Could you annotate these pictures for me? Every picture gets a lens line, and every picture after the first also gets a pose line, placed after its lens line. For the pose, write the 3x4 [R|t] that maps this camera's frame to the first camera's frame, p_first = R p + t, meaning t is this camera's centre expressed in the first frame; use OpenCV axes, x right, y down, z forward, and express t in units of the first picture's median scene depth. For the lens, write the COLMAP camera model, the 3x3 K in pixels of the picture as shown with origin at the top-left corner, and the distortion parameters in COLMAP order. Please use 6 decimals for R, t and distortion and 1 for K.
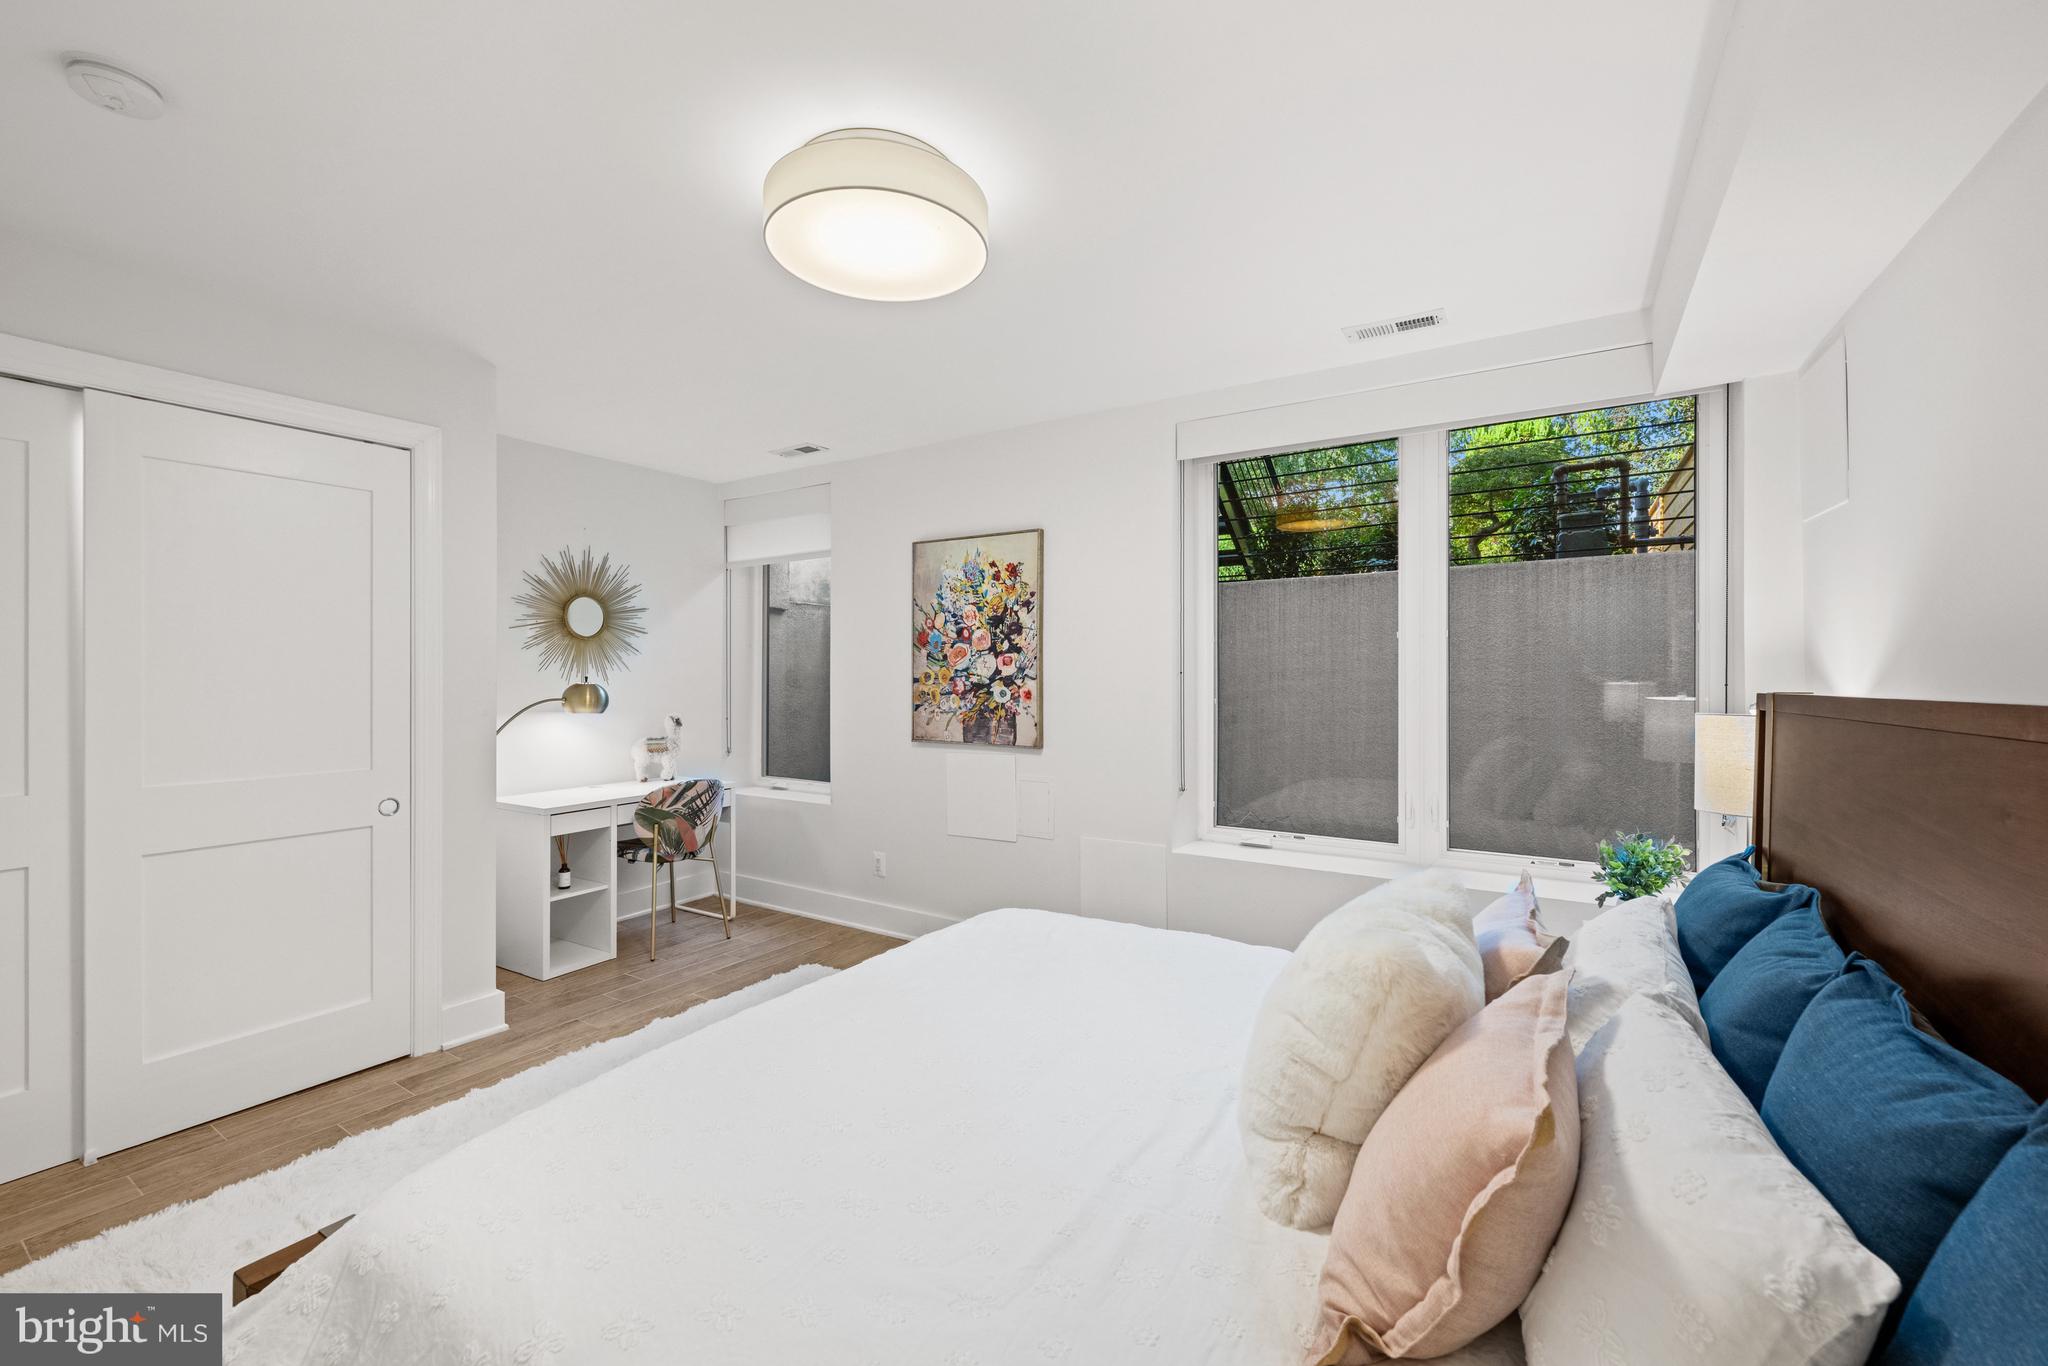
lens RADIAL K [[824.0, 0, 1027.2], [0, 824.0, 674.8], [0, 0, 1]] dist [-0.001936, -0.000094]
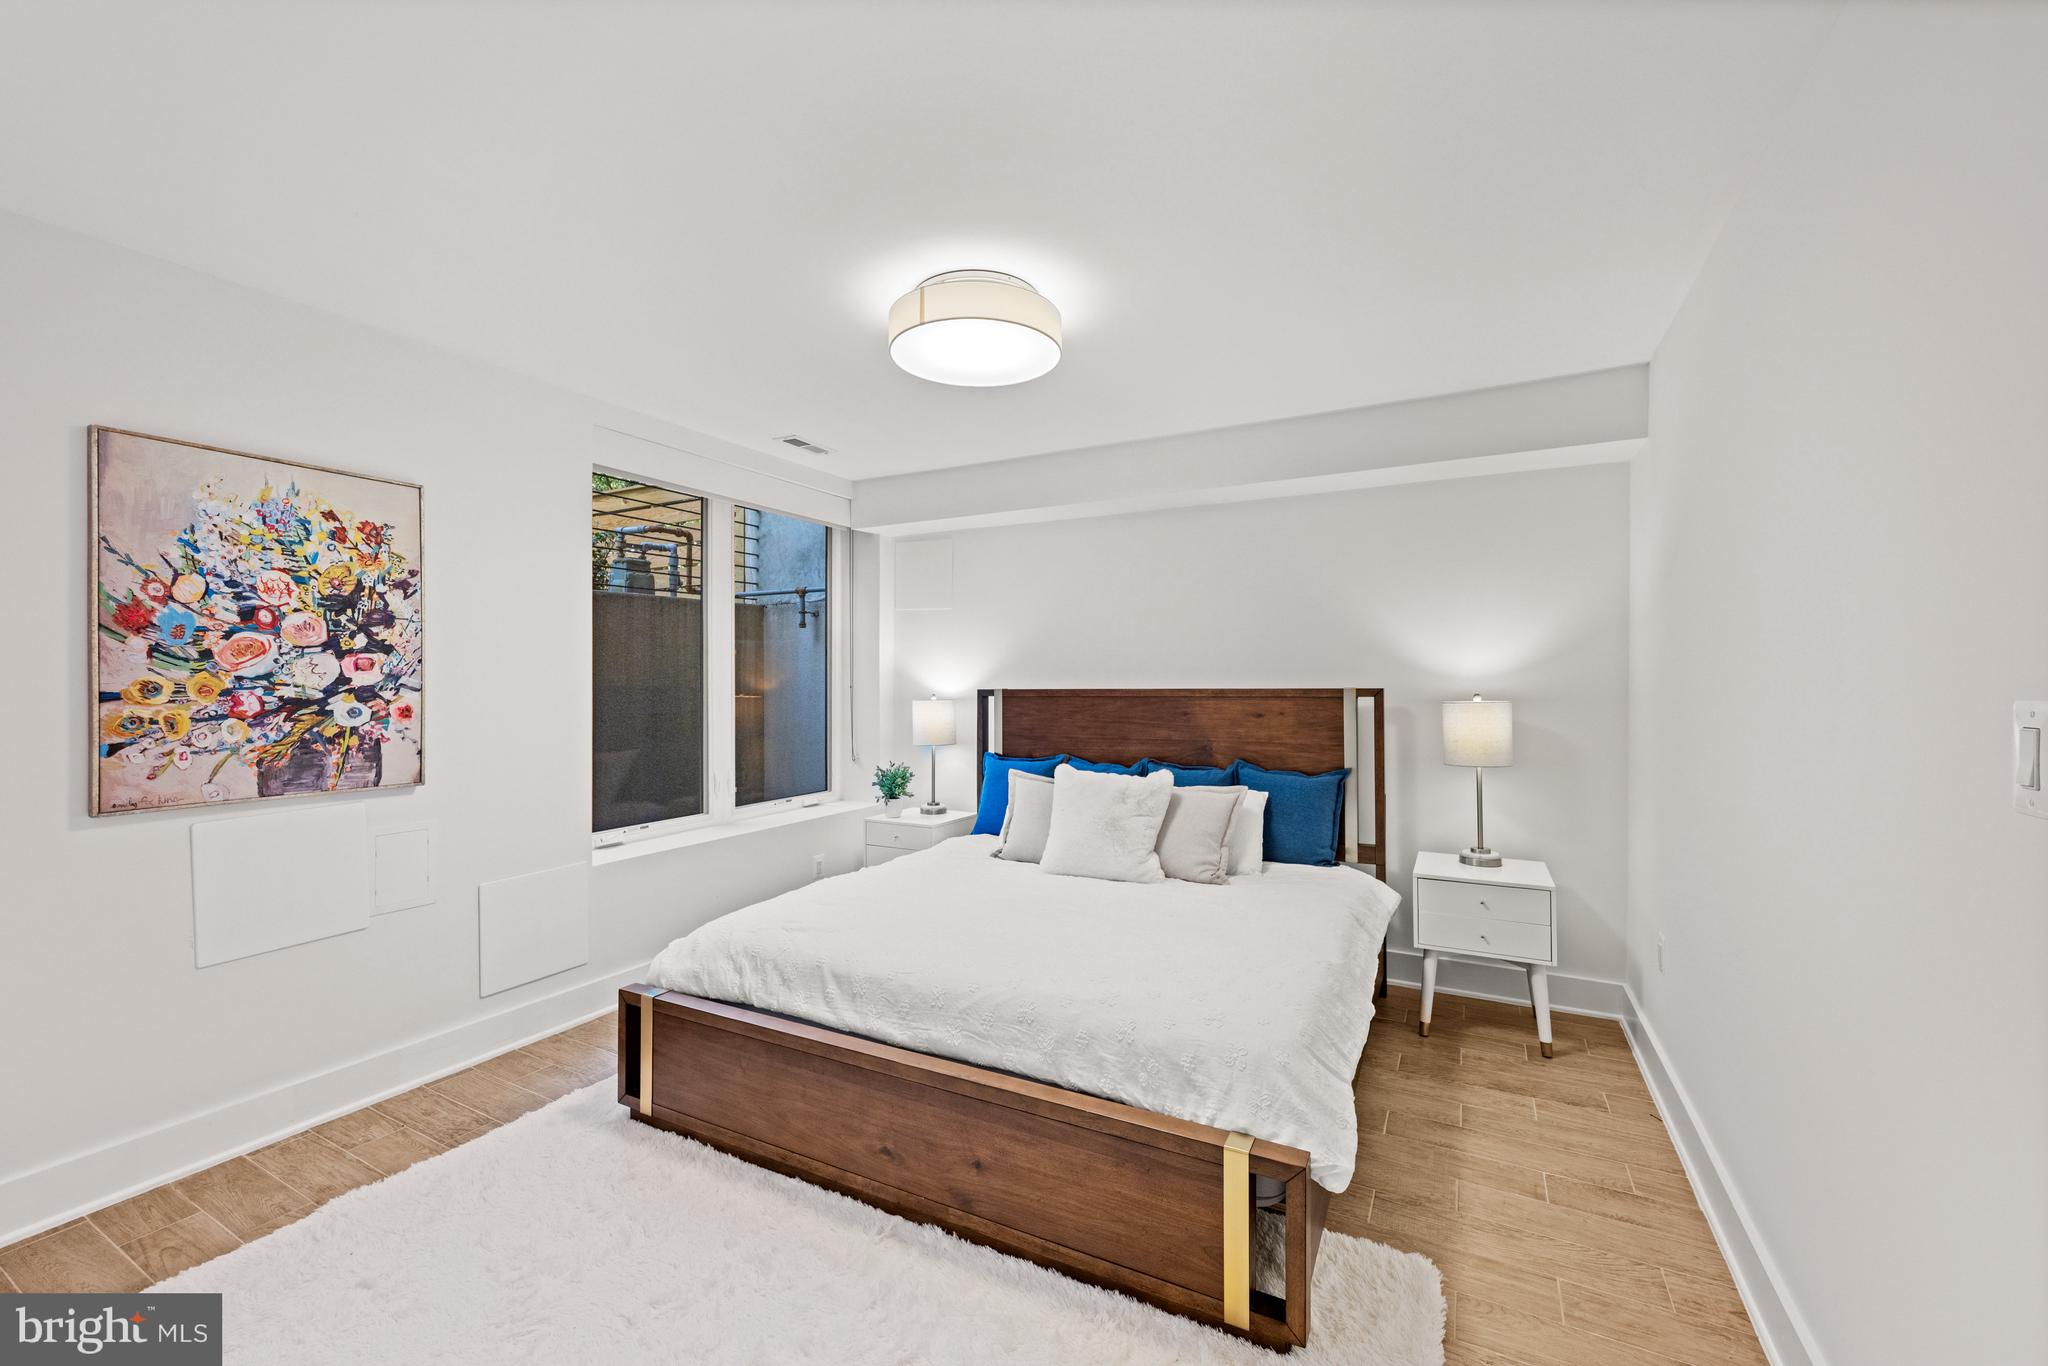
lens RADIAL K [[824.0, 0, 1027.2], [0, 824.0, 674.8], [0, 0, 1]] dist [-0.001936, -0.000094]
pose [[-0.073127, 0.002969, 0.997318, -0.729125], [-0.001634, 0.999994, -0.003097, -0.006722], [-0.997321, -0.001856, -0.073121, 0.494748]]
